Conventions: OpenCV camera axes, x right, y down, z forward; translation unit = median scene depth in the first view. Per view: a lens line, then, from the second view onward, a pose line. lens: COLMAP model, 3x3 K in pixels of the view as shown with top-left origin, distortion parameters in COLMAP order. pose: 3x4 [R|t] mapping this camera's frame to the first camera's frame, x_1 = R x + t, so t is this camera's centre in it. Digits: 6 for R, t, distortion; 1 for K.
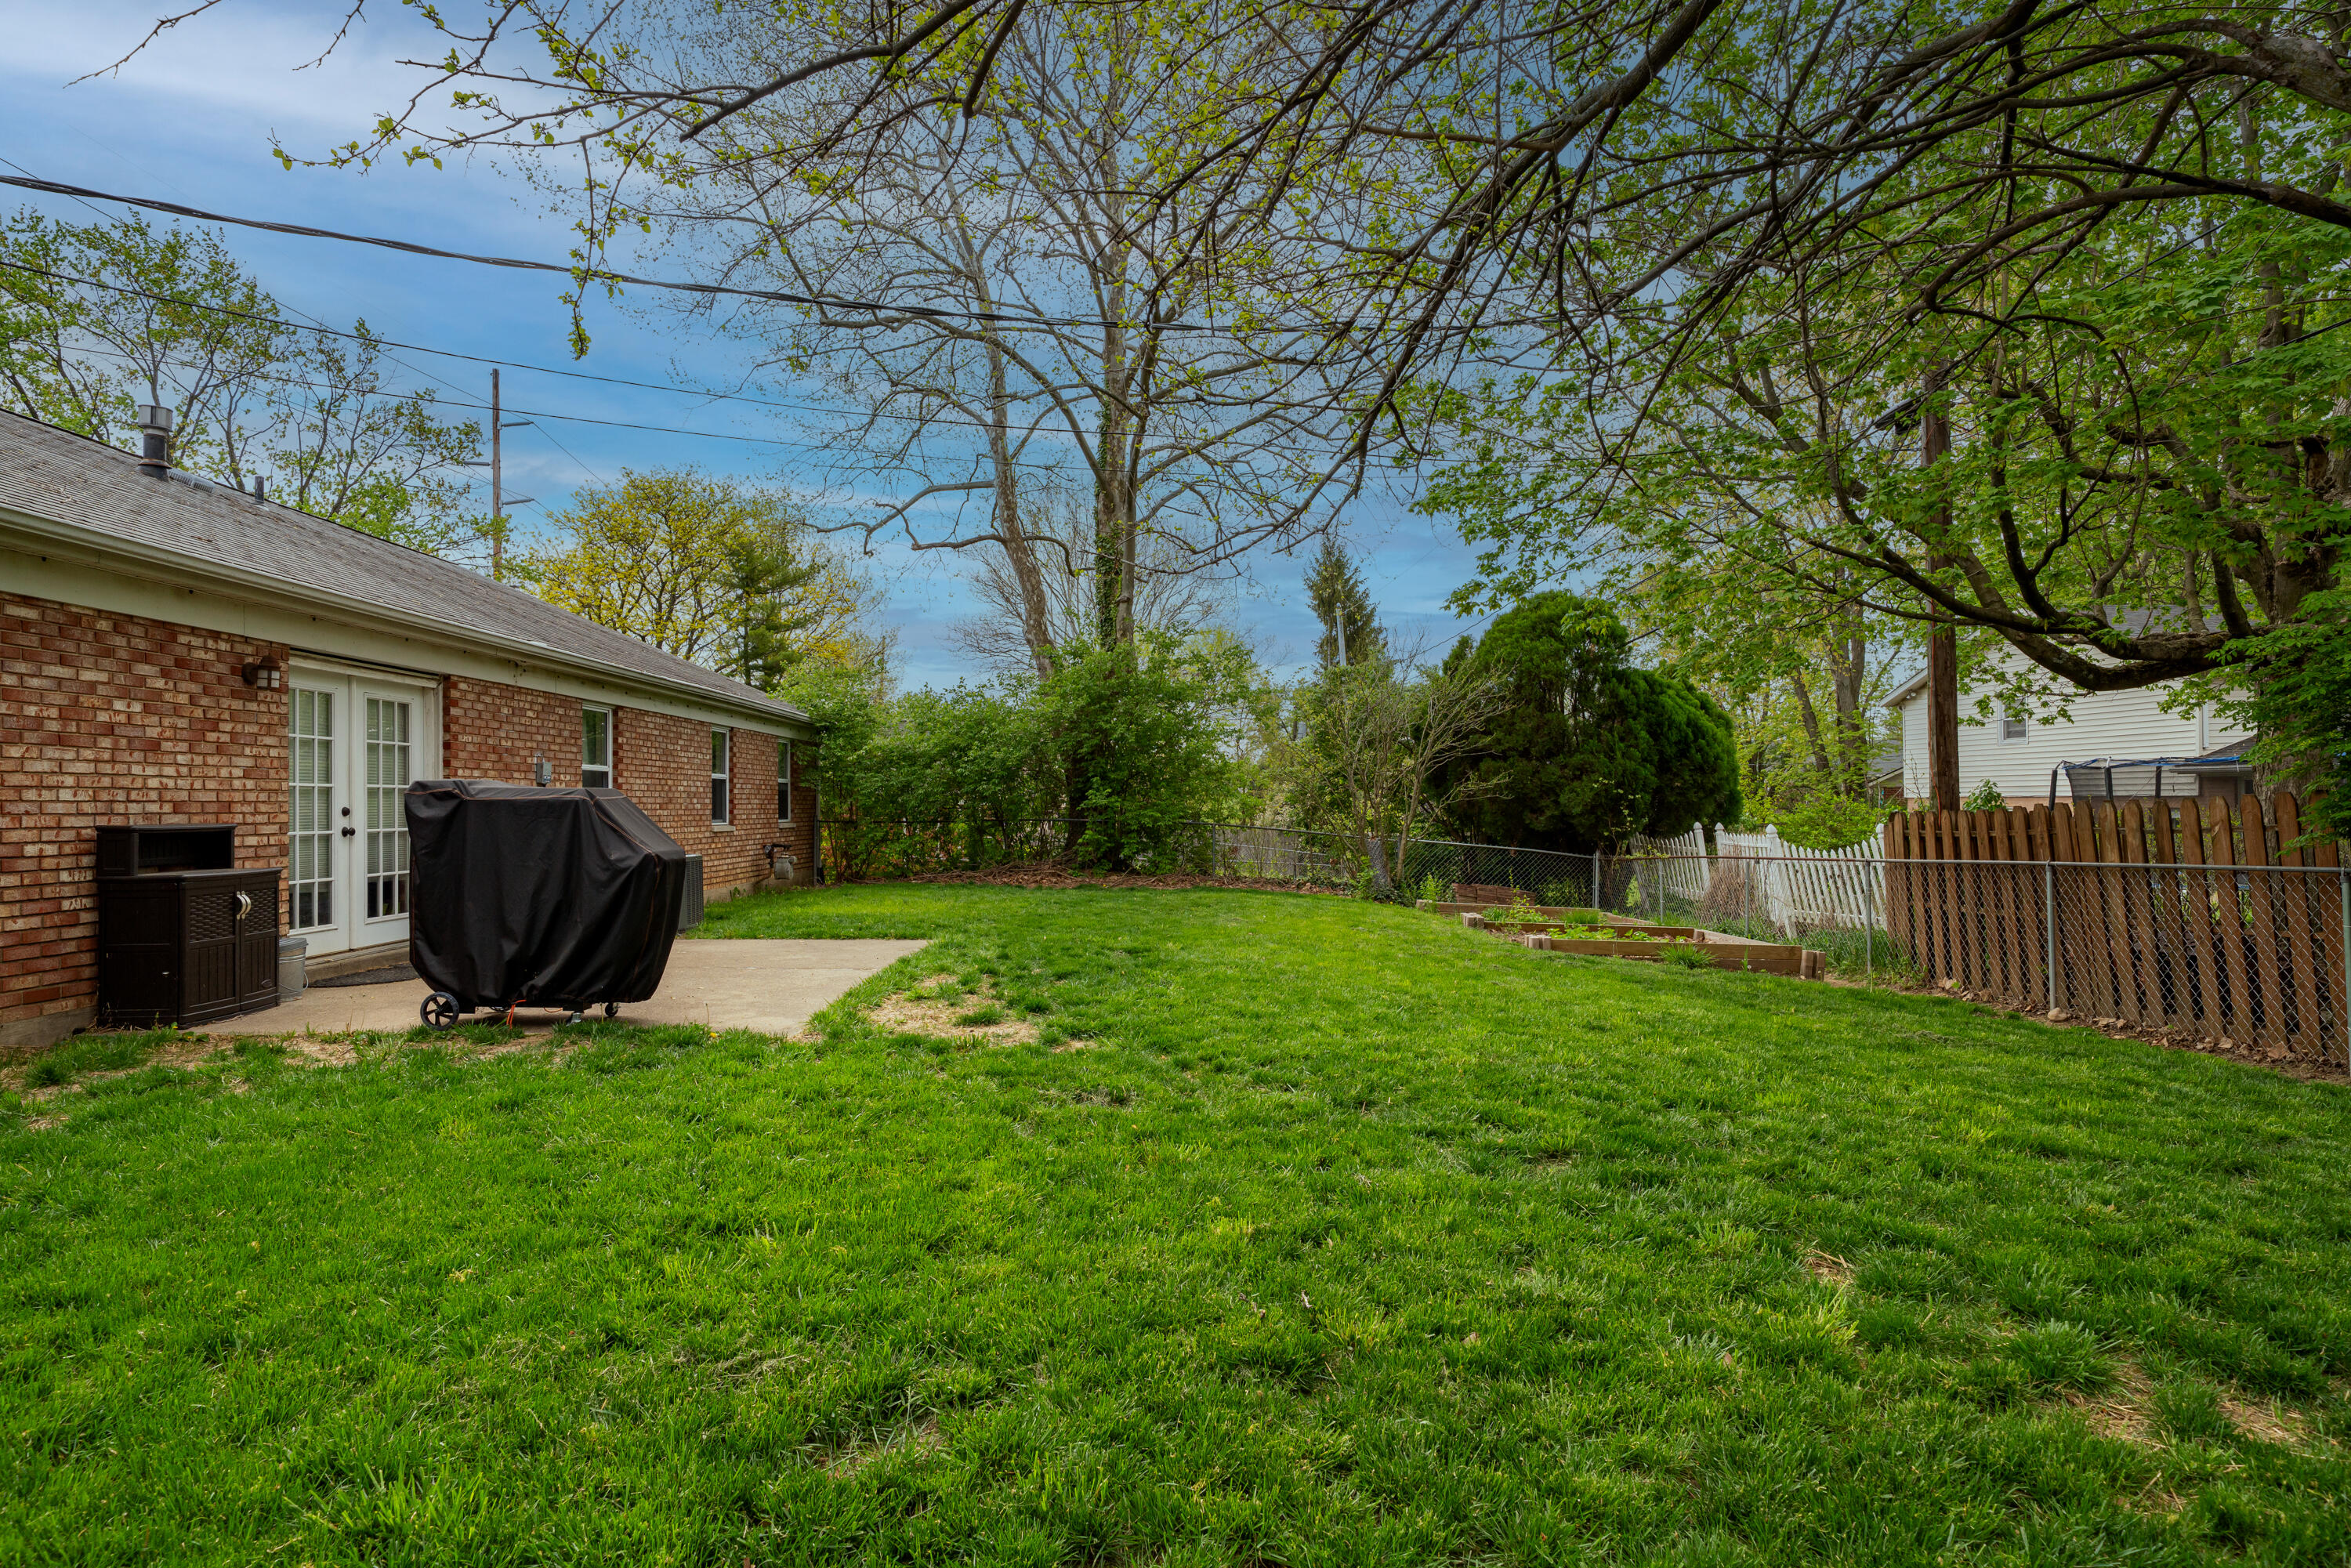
lens RADIAL K [[1248.7, 0, 1199.2], [0, 1248.7, 798.5], [0, 0, 1]] dist [0.001150, 0.002172]
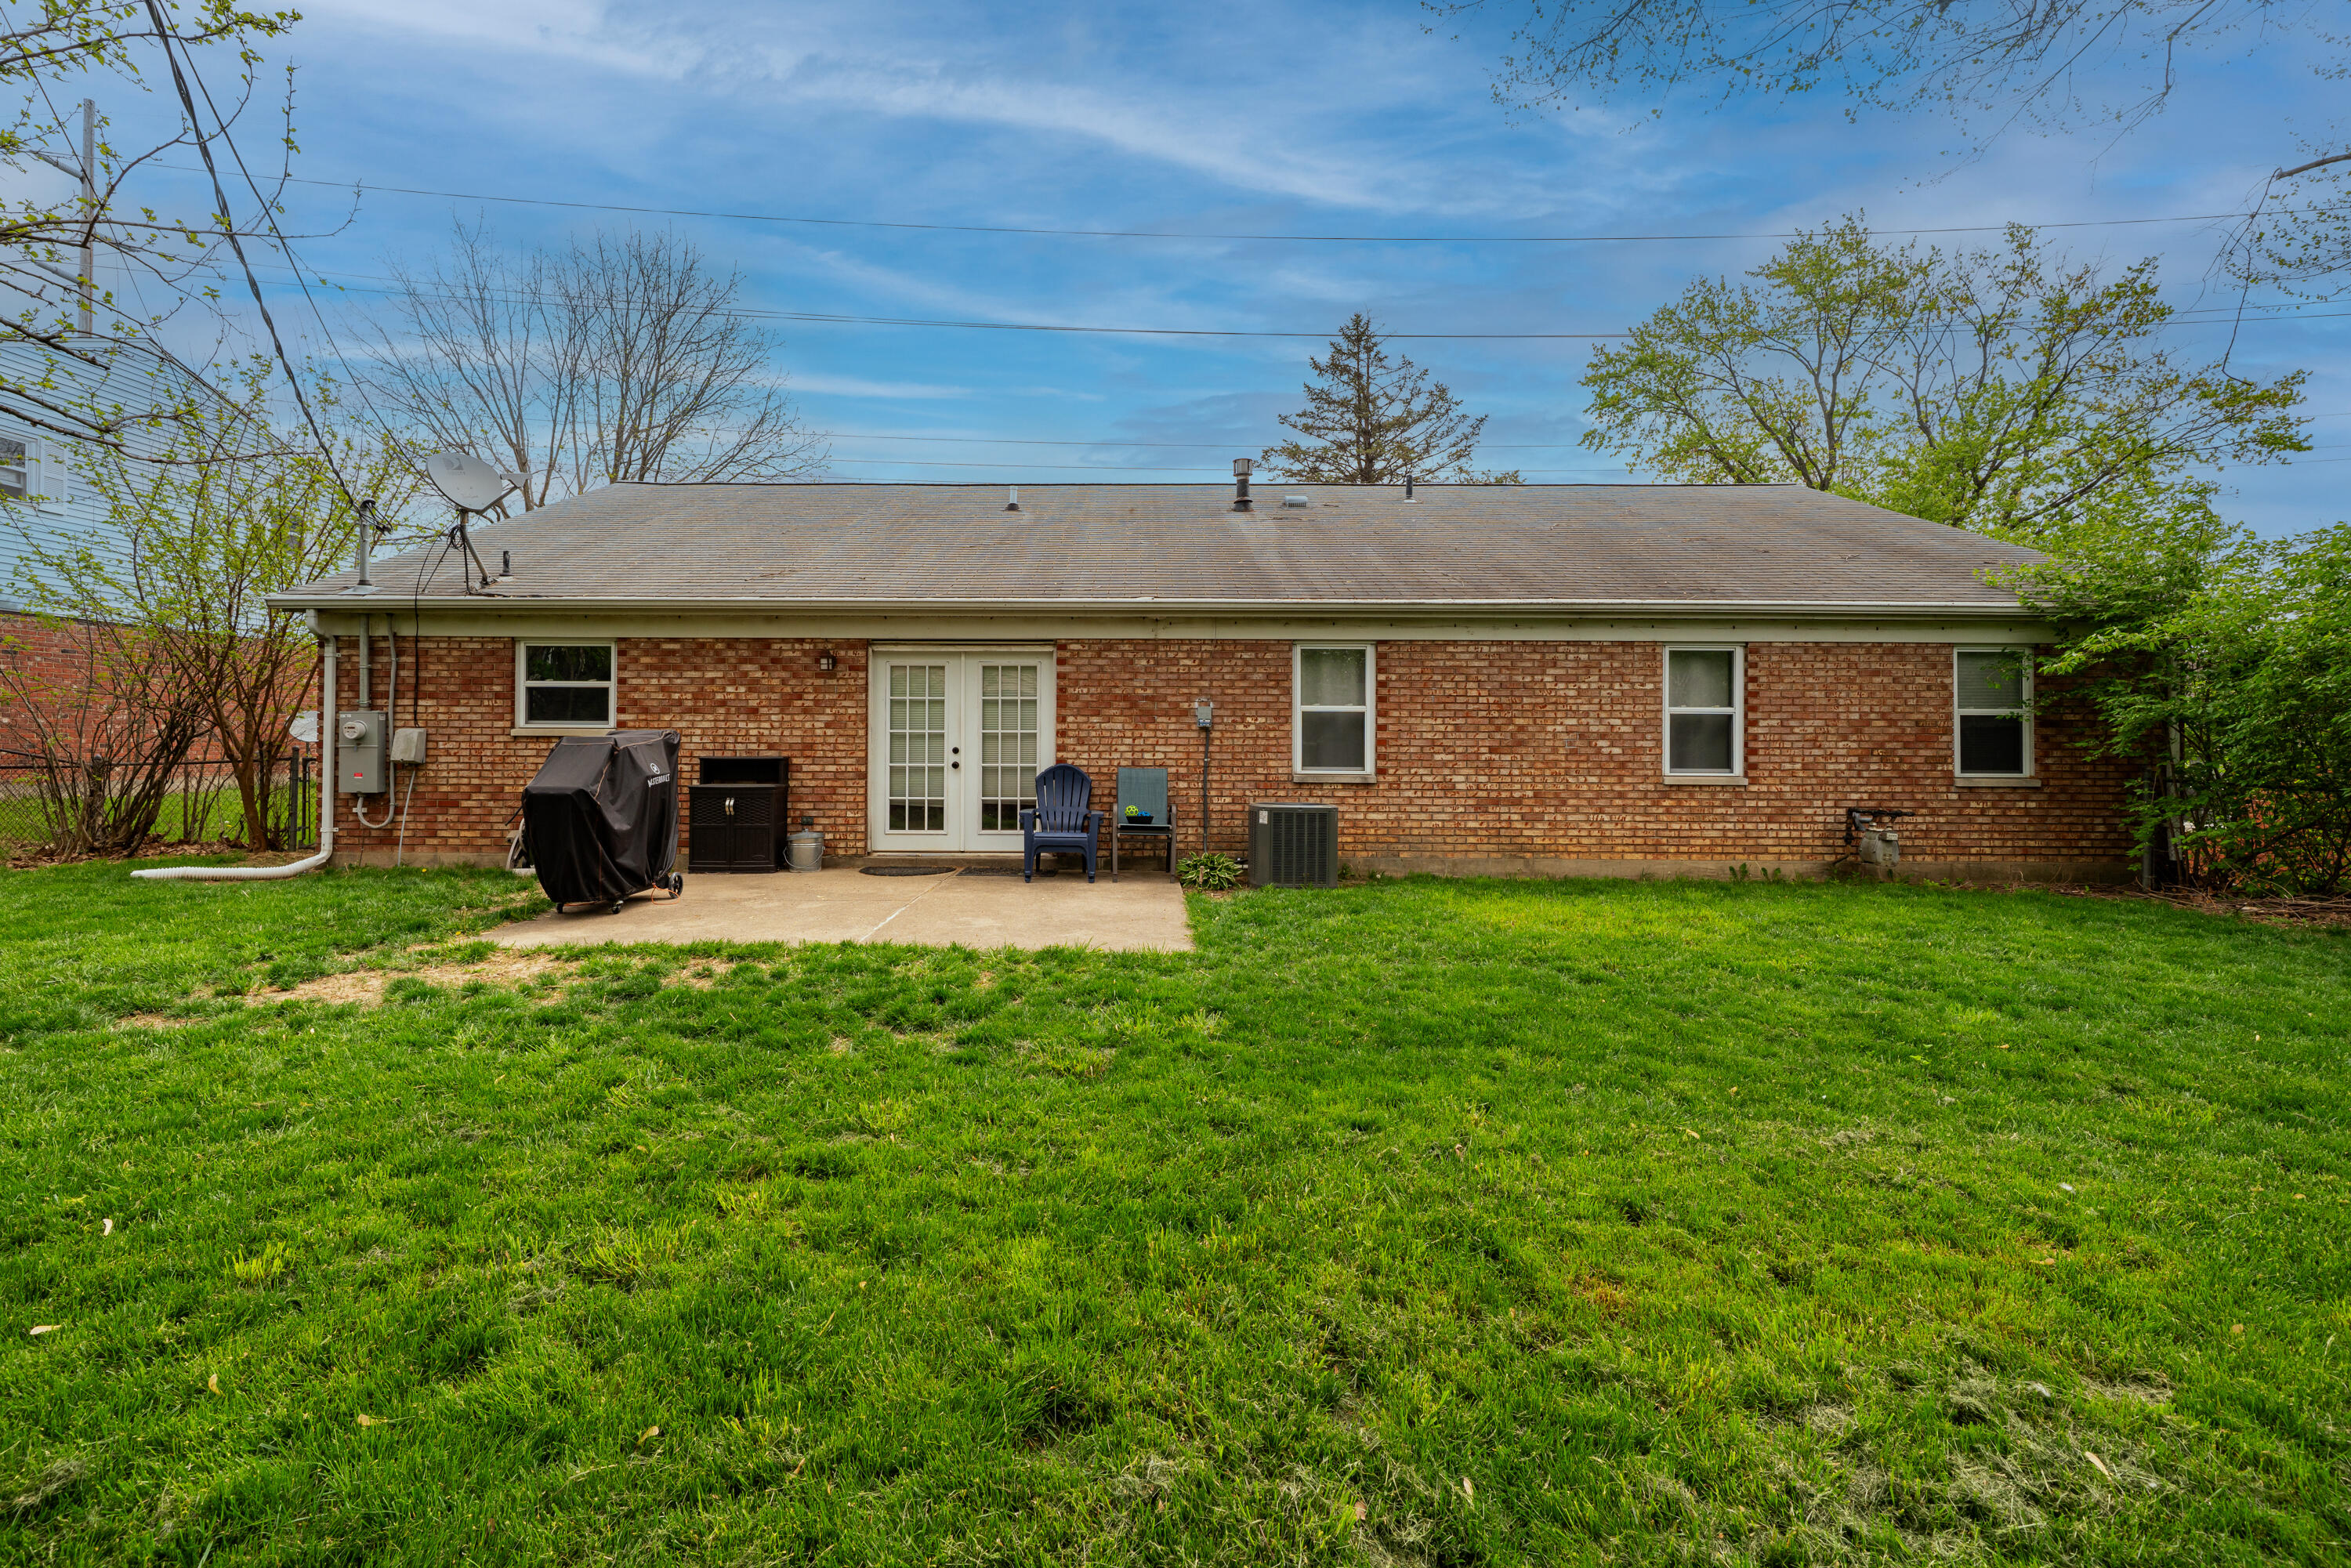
lens RADIAL K [[1045.5, 0, 1128.2], [0, 1045.5, 732.9], [0, 0, 1]] dist [0.001544, -0.000764]
pose [[-0.048988, -0.003777, -0.998792, 0.575146], [0.001110, 0.999992, -0.003836, -0.005140], [0.998799, -0.001297, -0.048983, 1.561273]]
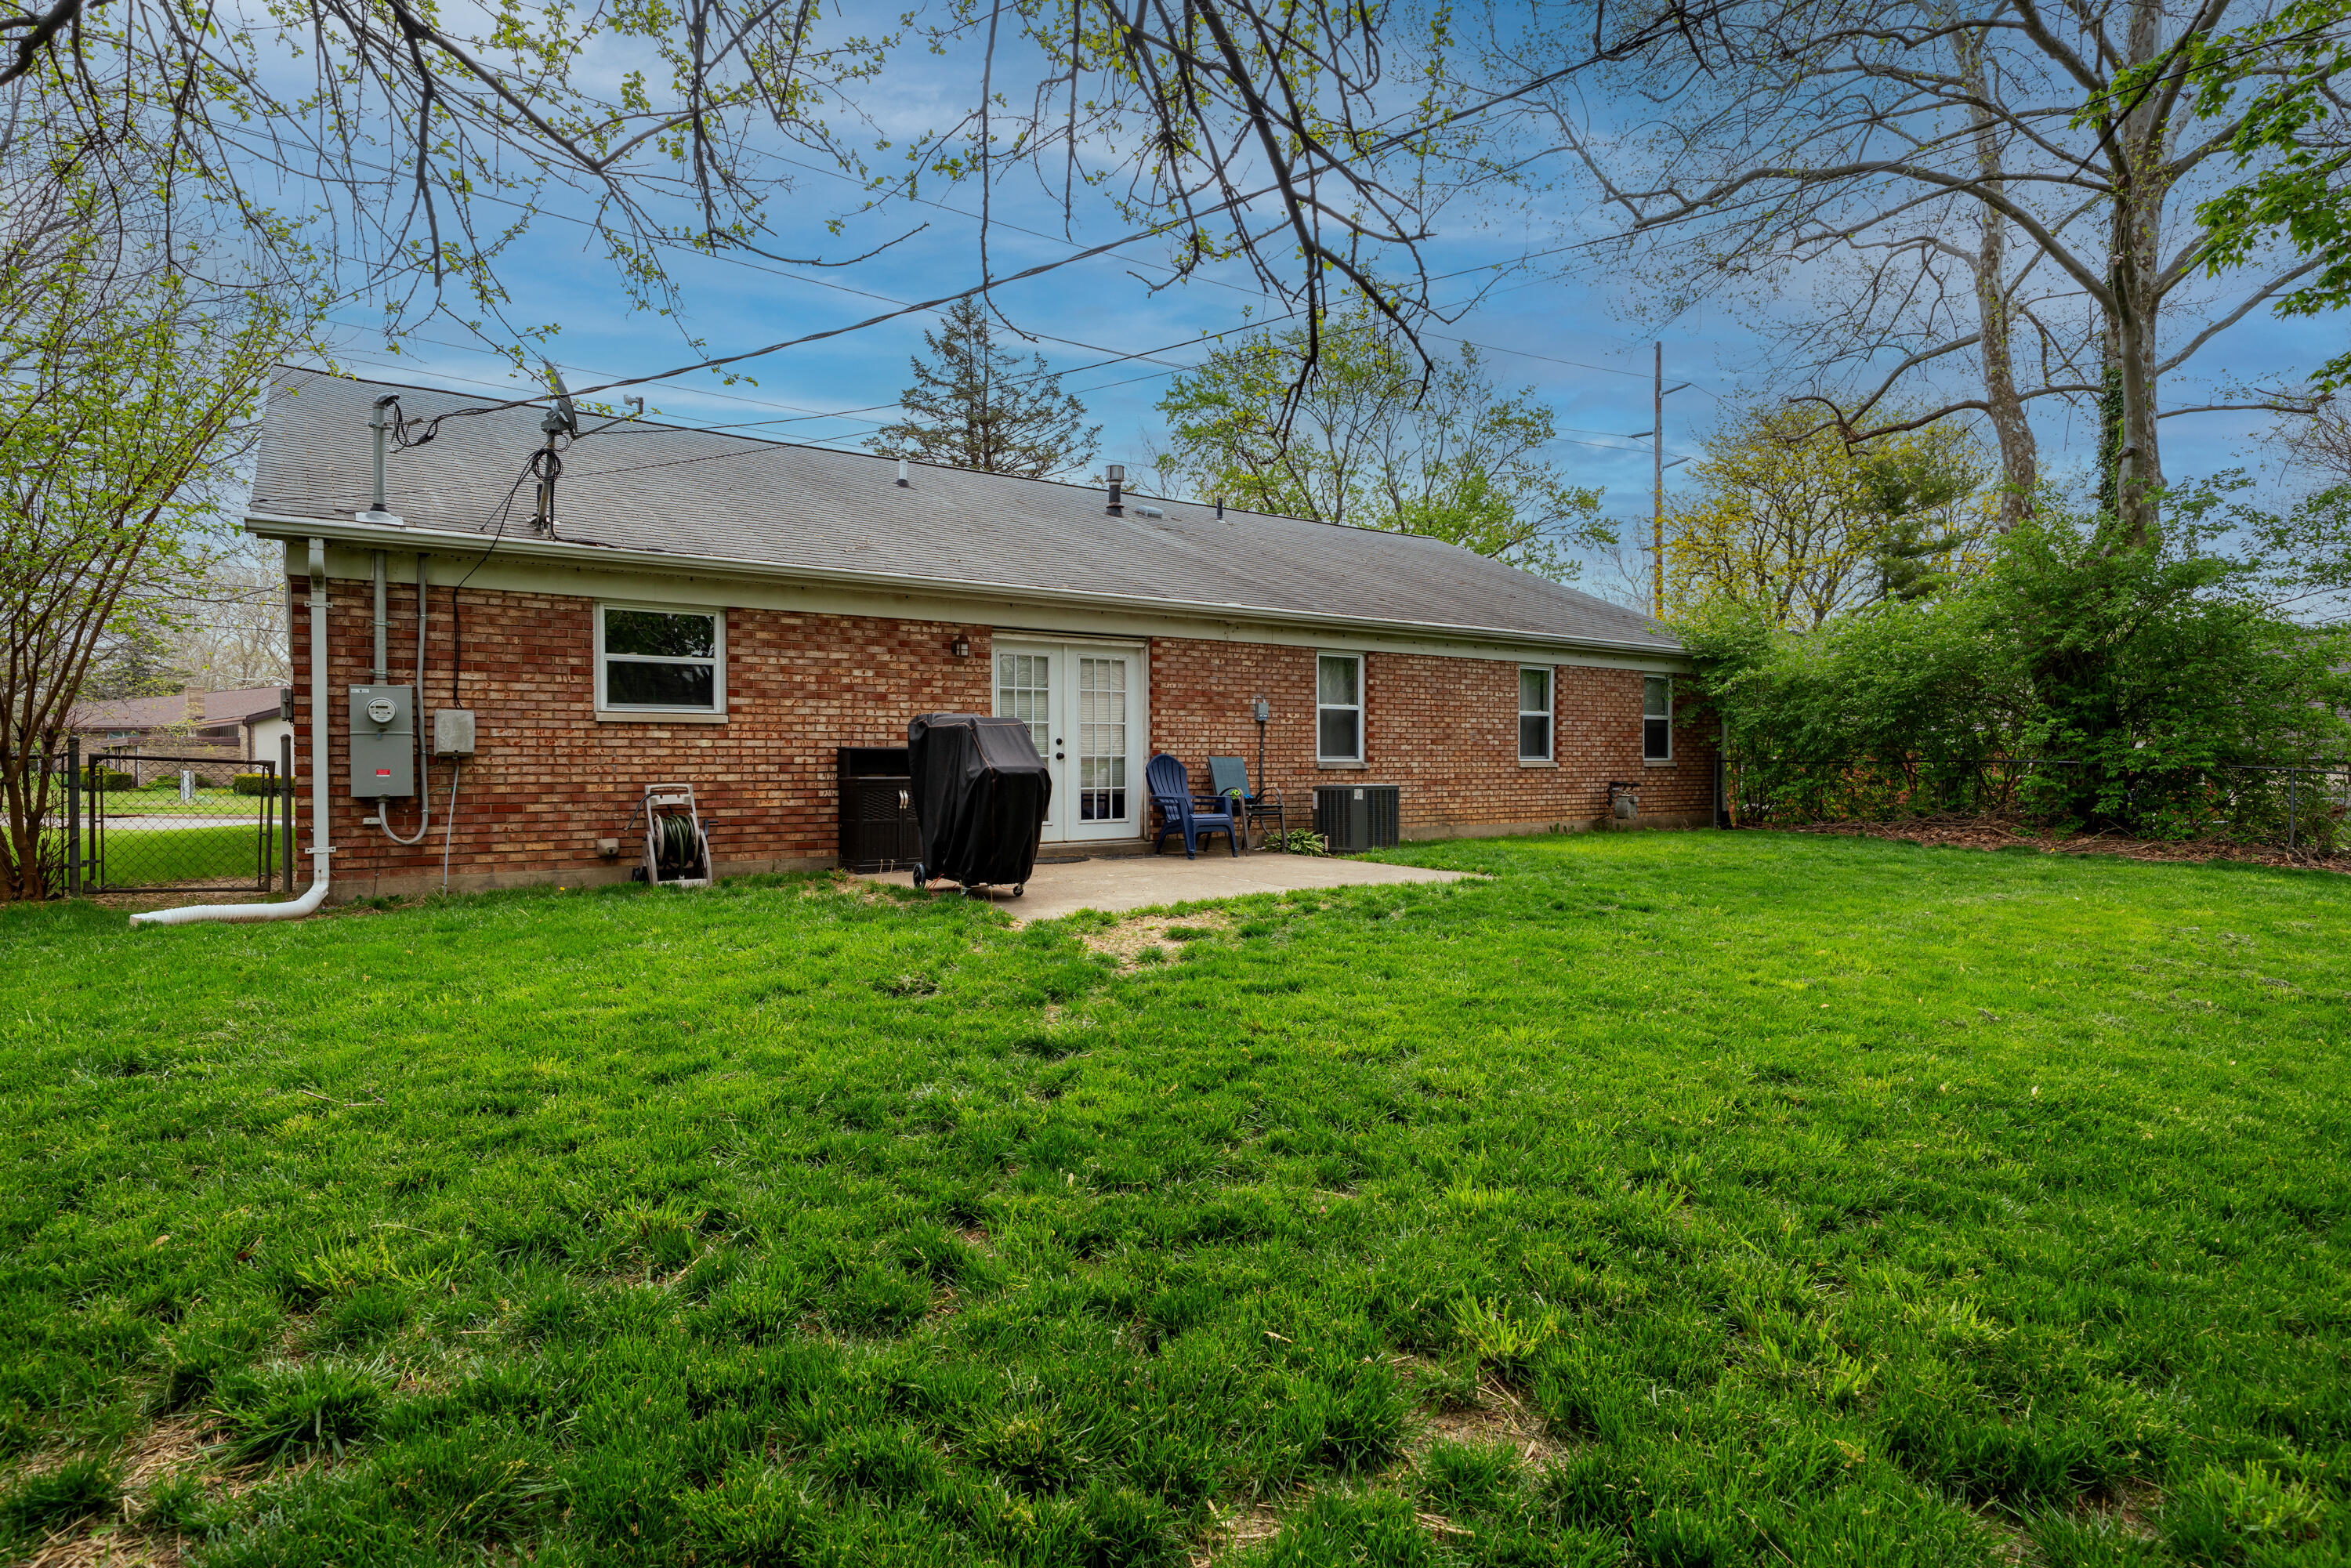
lens RADIAL K [[1248.7, 0, 1165.8], [0, 1248.7, 777.8], [0, 0, 1]] dist [0.001150, 0.002172]
pose [[0.556916, 0.012669, -0.830472, 0.668342], [0.005569, 0.999804, 0.018986, 0.031376], [0.830550, -0.015198, 0.556736, 0.408681]]
